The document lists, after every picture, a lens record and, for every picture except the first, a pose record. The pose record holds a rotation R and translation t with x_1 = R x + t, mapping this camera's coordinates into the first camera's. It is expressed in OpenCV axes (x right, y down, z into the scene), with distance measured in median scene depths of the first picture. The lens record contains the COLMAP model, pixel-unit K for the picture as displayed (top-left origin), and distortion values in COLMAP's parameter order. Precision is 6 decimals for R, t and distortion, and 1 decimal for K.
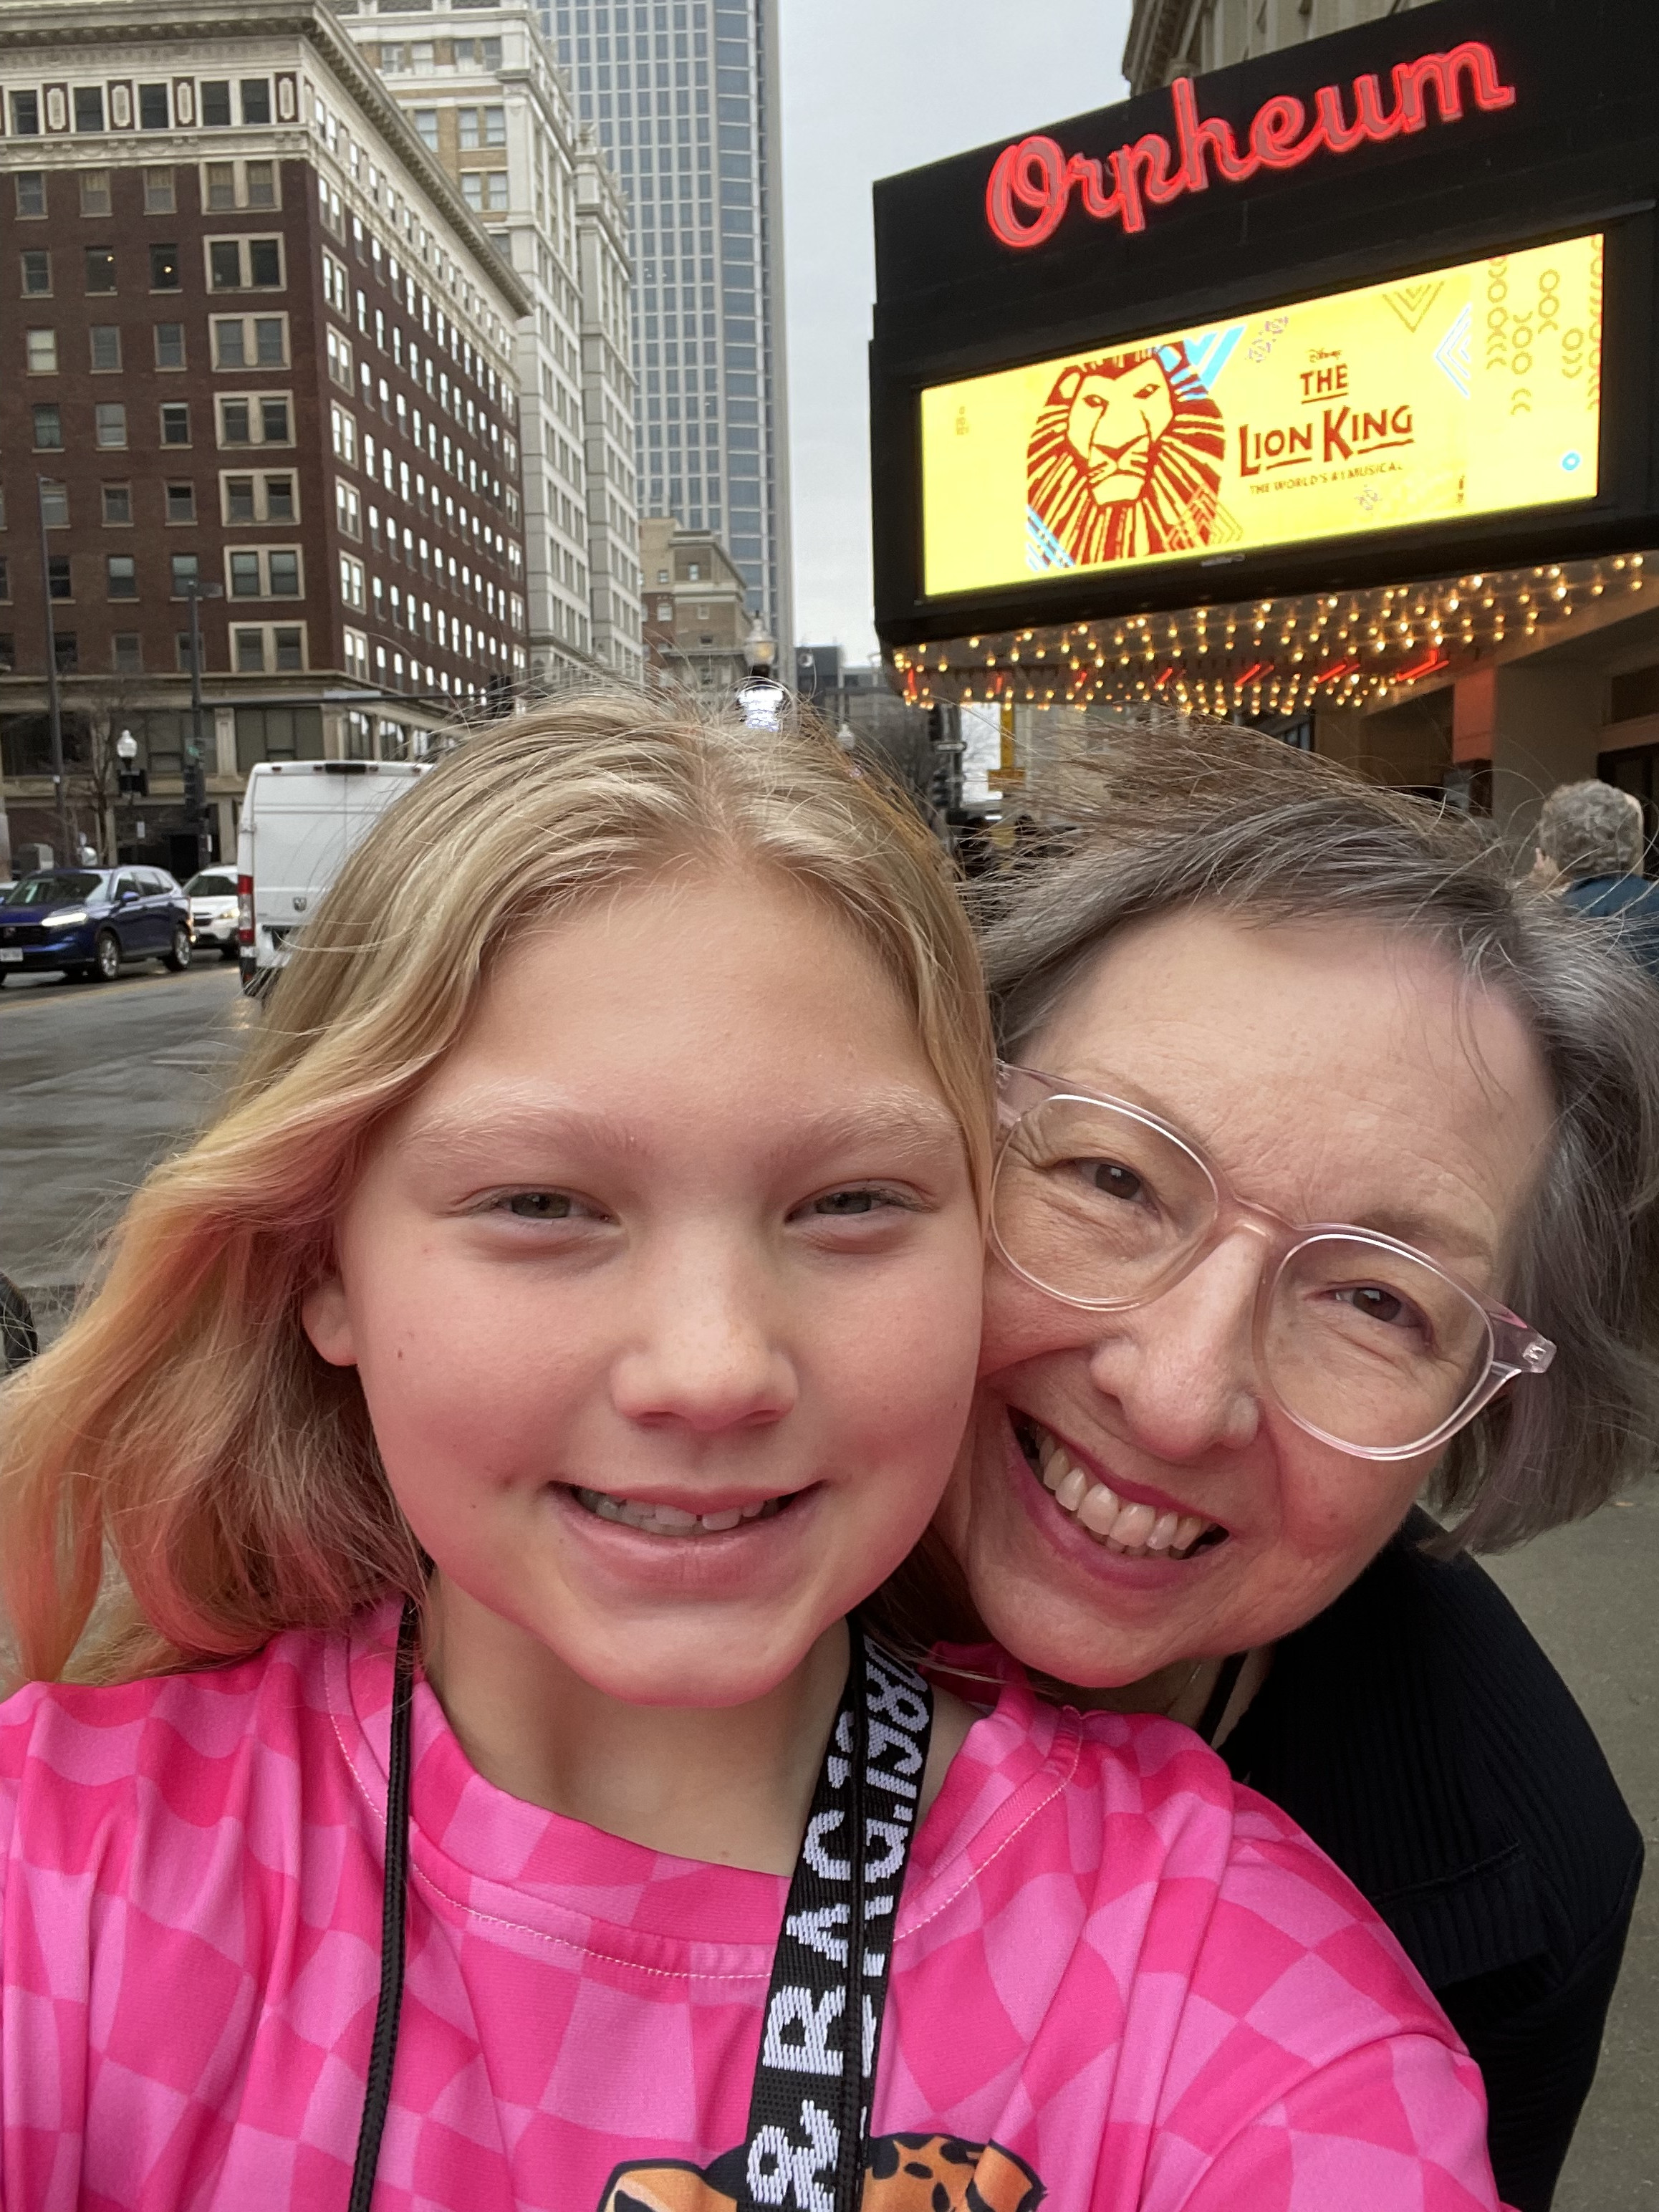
lens RADIAL K [[1988.2, 0, 874.1], [0, 1988.2, 1103.8], [0, 0, 1]] dist [0.077828, -0.105363]
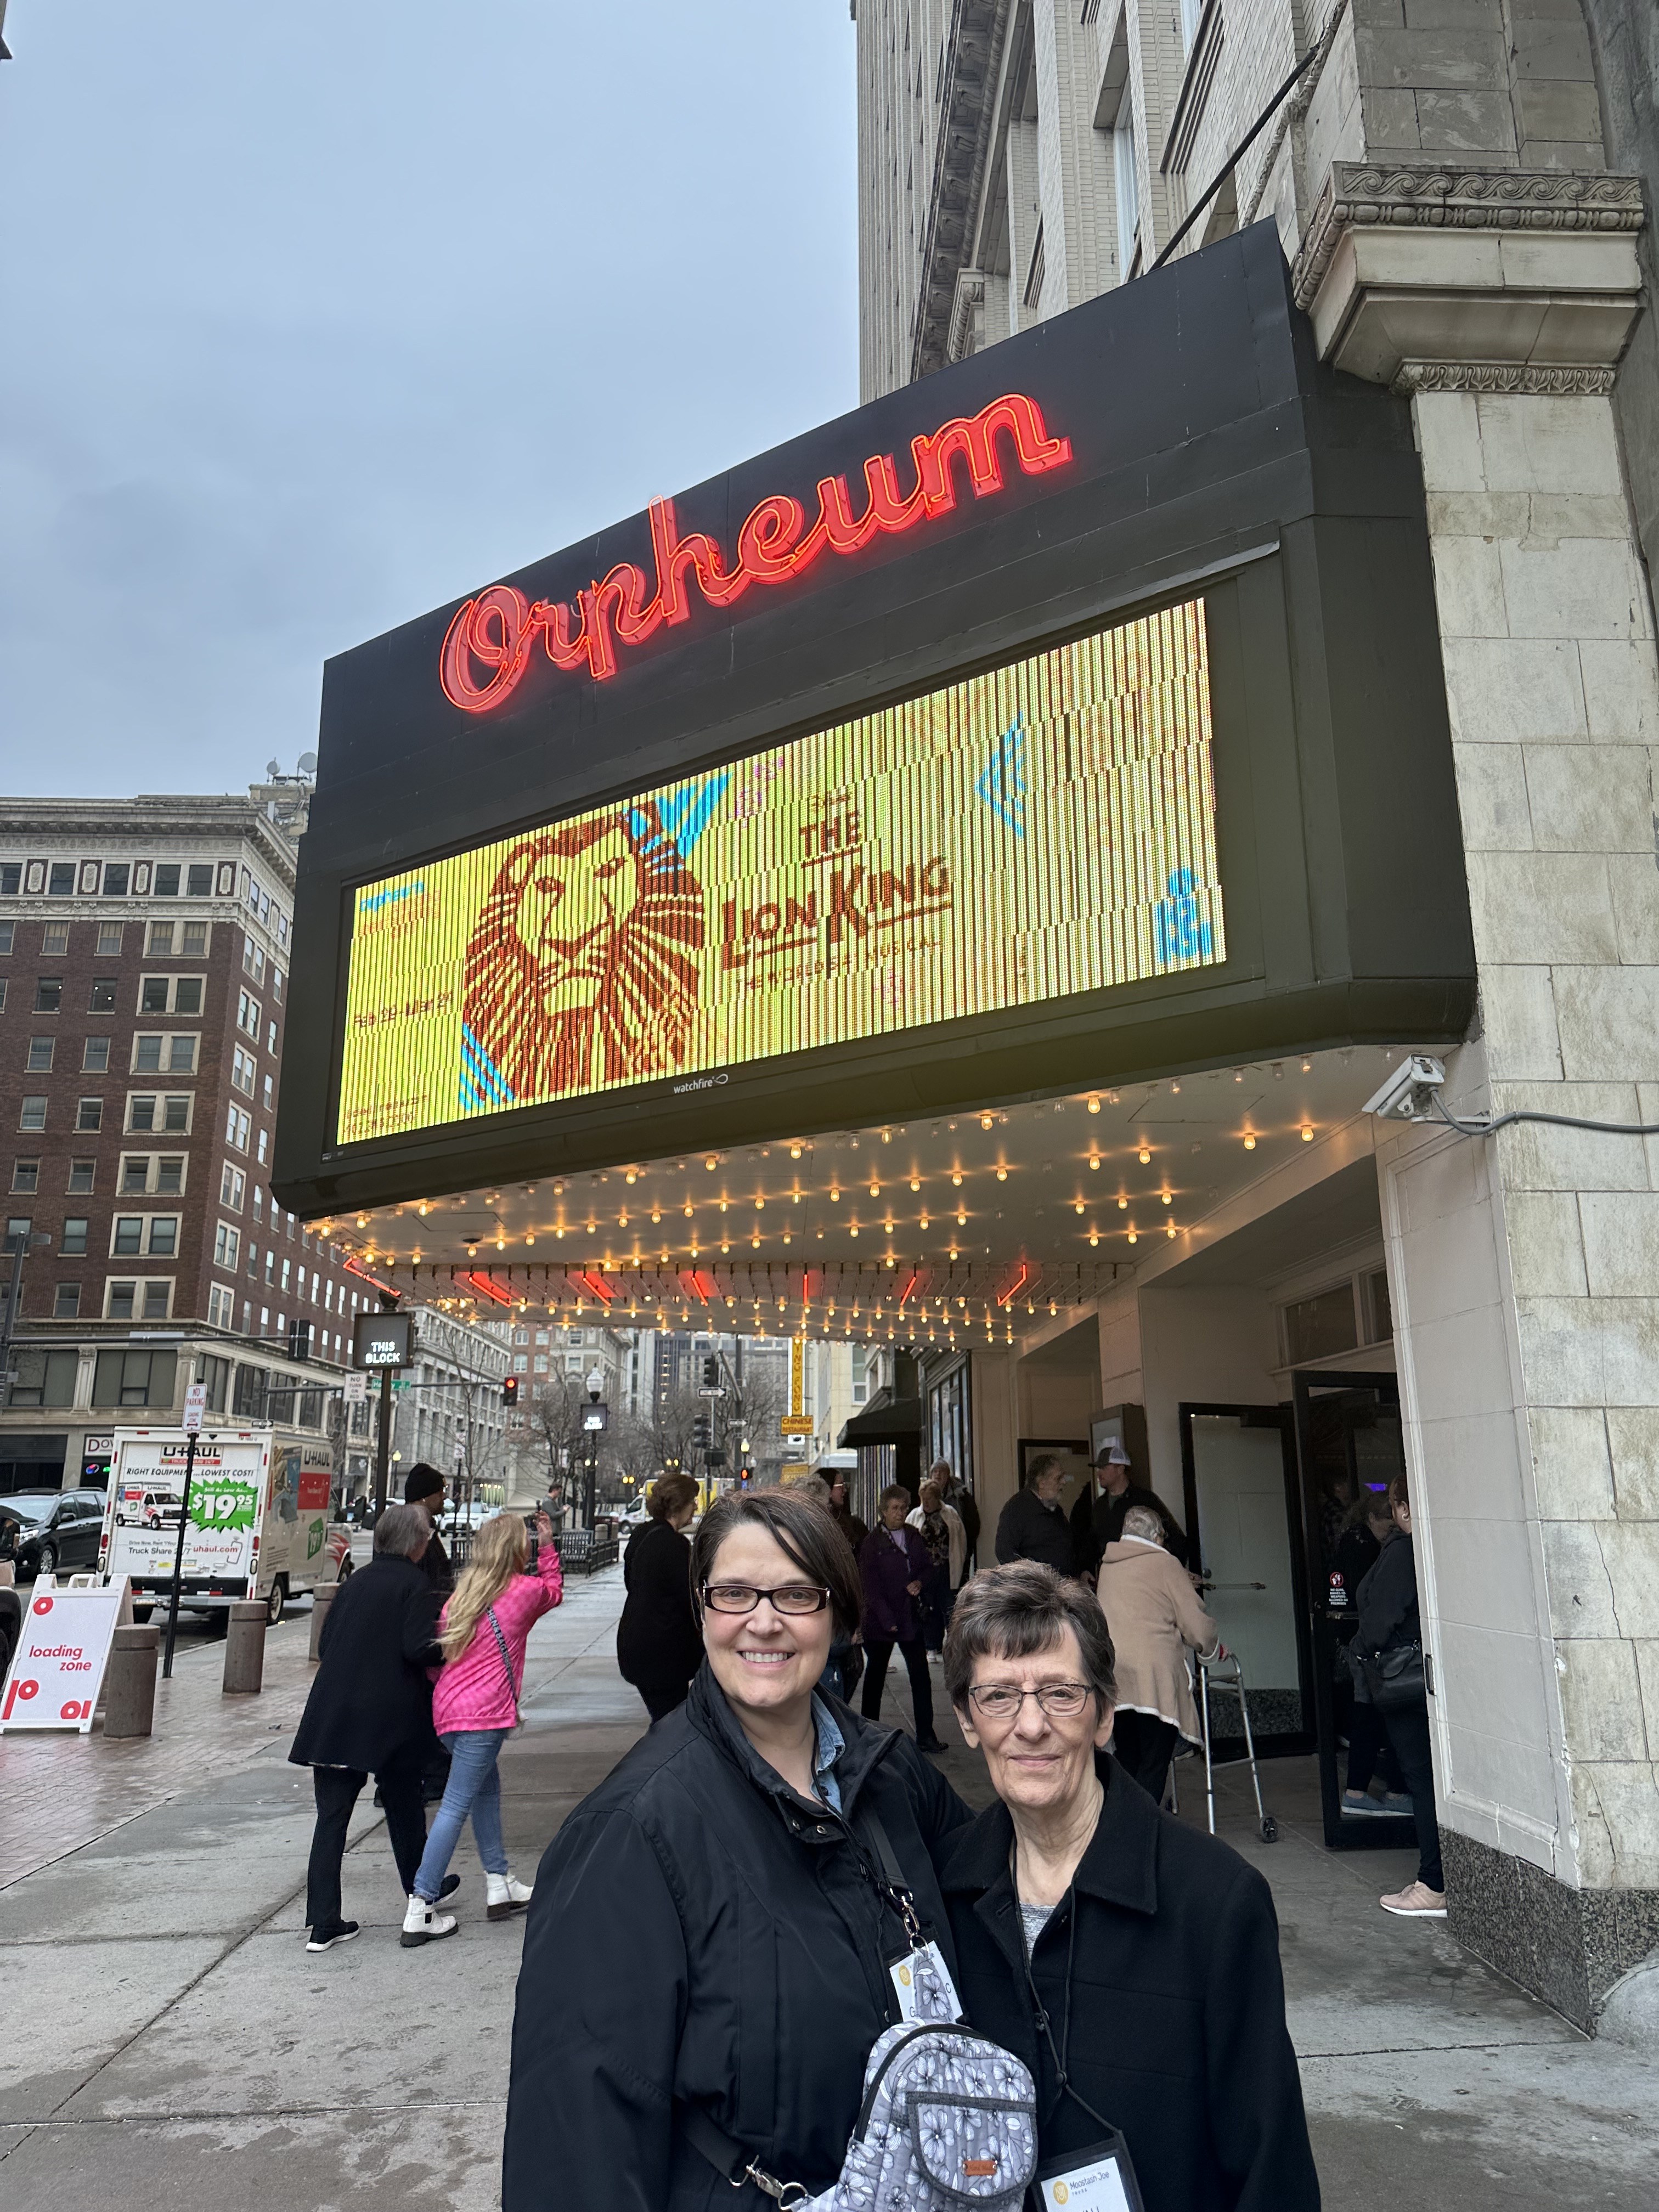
lens RADIAL K [[1545.9, 0, 832.4], [0, 1545.9, 1106.5], [0, 0, 1]] dist [0.036658, -0.028269]
pose [[0.997549, 0.036422, 0.059747, 0.179307], [-0.012653, 0.933674, -0.357900, -0.076304], [-0.068820, 0.356267, 0.931847, 0.494255]]
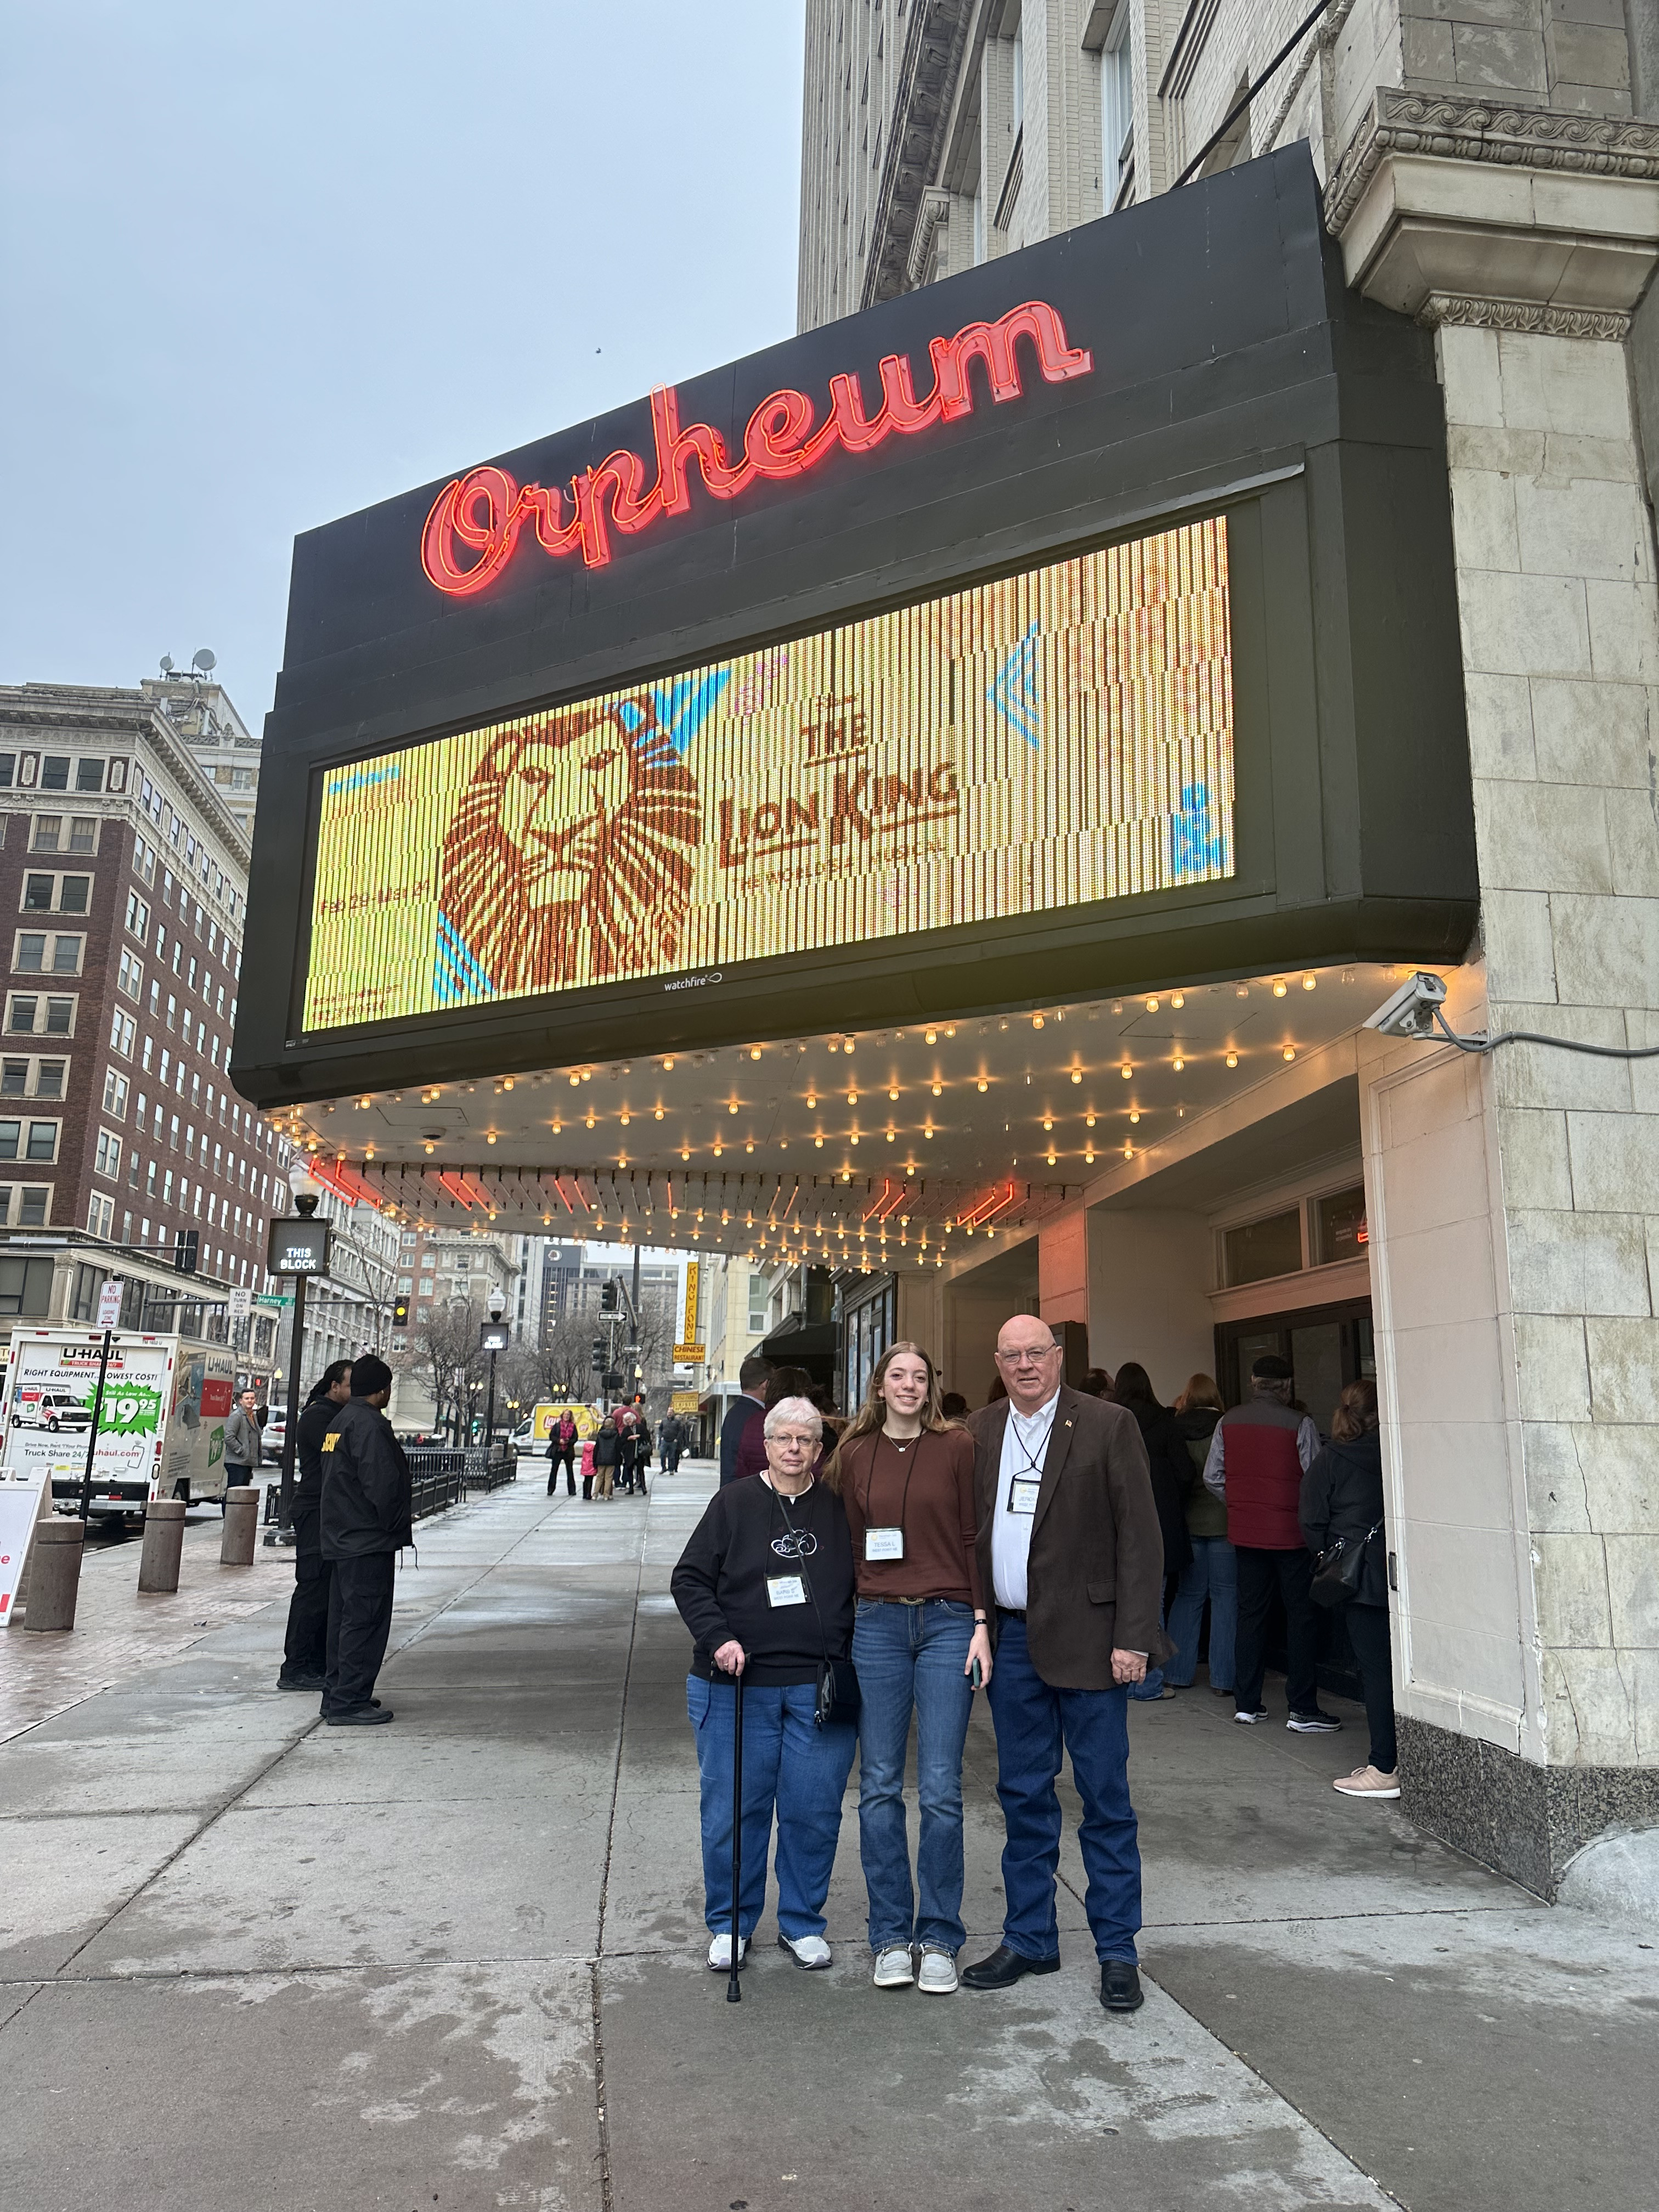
lens RADIAL K [[1545.9, 0, 832.6], [0, 1545.9, 1087.8], [0, 0, 1]] dist [0.036658, -0.028269]
pose [[0.988915, 0.073038, 0.129281, 0.149565], [-0.026335, 0.943130, -0.331380, -0.065216], [-0.146132, 0.324302, 0.934598, 0.499009]]
